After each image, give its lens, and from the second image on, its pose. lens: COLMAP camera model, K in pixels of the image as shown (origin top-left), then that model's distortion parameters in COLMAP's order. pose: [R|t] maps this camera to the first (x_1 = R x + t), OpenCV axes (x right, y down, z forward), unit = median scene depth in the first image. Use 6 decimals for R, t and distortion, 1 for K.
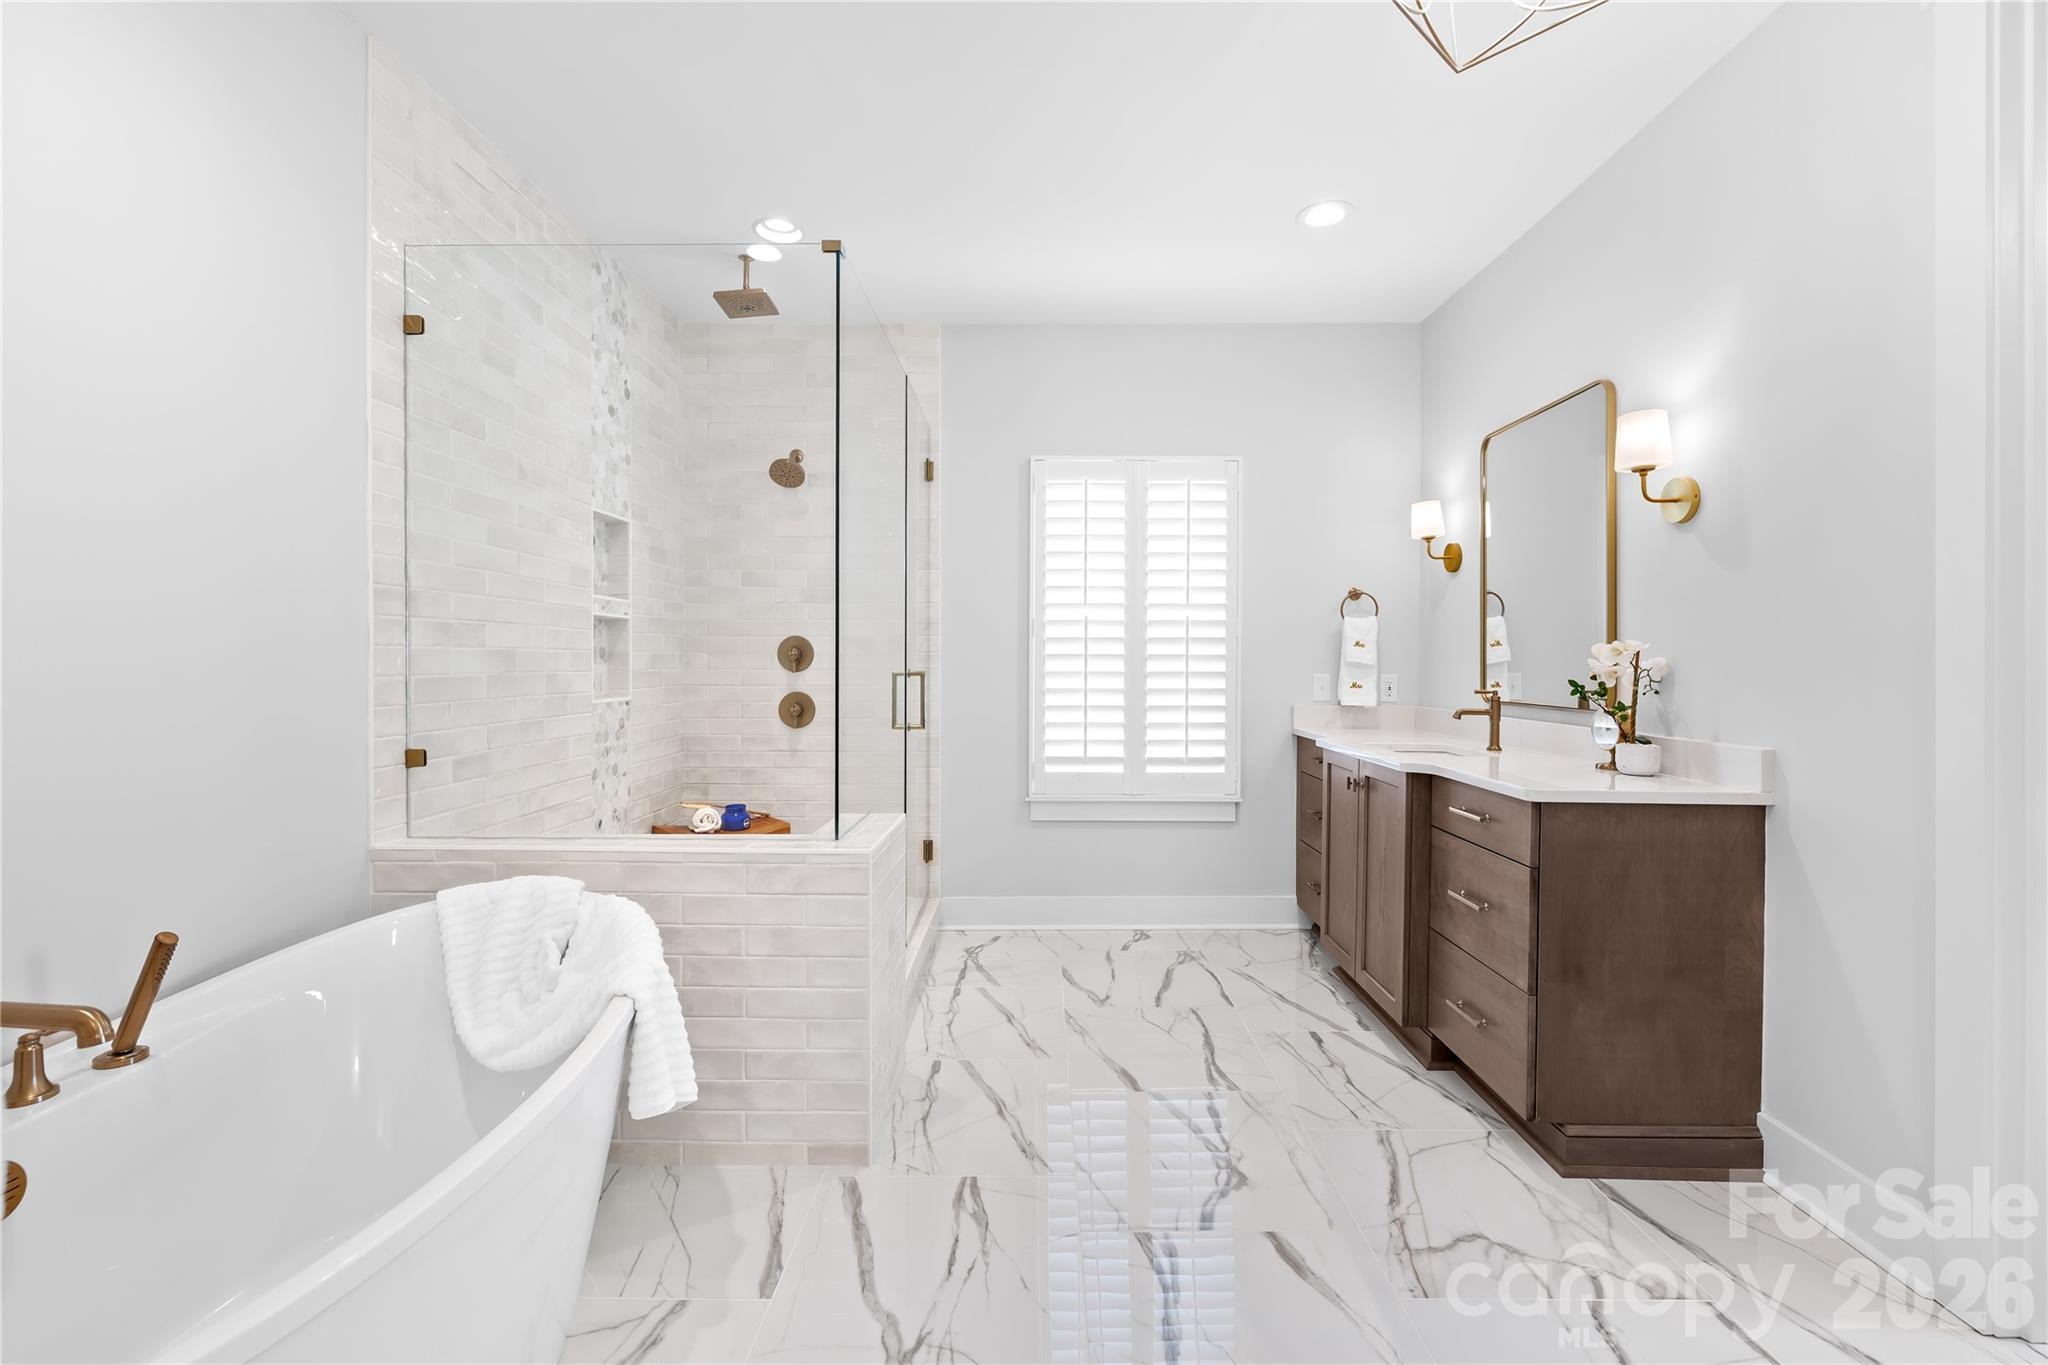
lens RADIAL K [[857.1, 0, 1031.5], [0, 857.1, 671.5], [0, 0, 1]] dist [0.000331, 0.000050]
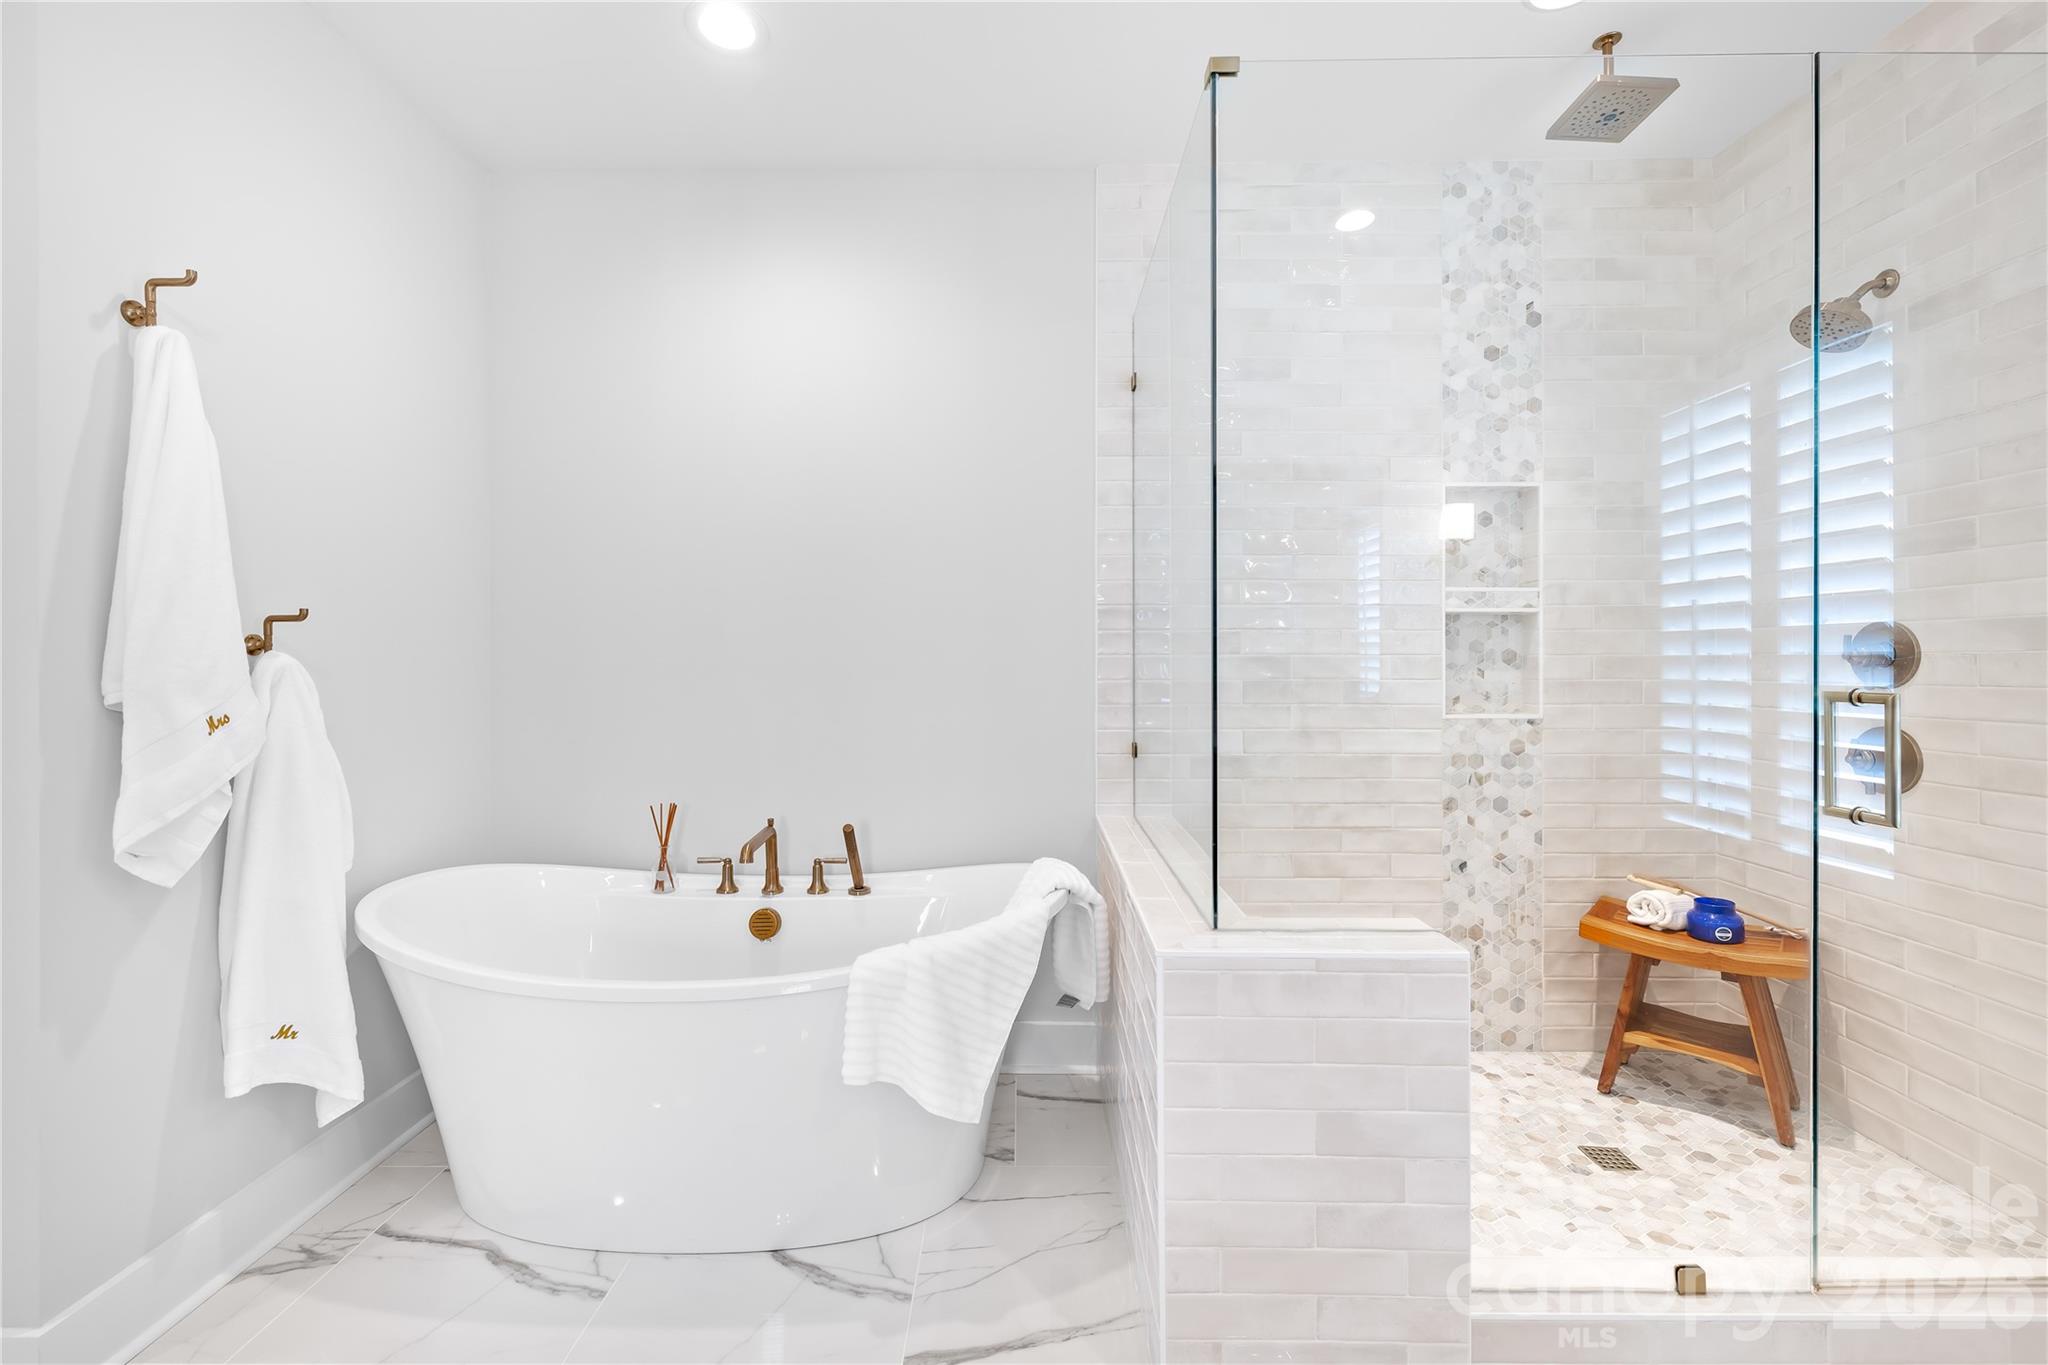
lens RADIAL K [[857.1, 0, 1031.2], [0, 857.1, 672.4], [0, 0, 1]] dist [0.000331, 0.000050]
pose [[0.011007, 0.008852, -0.999900, 0.308558], [-0.013031, 0.999877, 0.008708, -0.009026], [0.999855, 0.012934, 0.011121, 0.572683]]
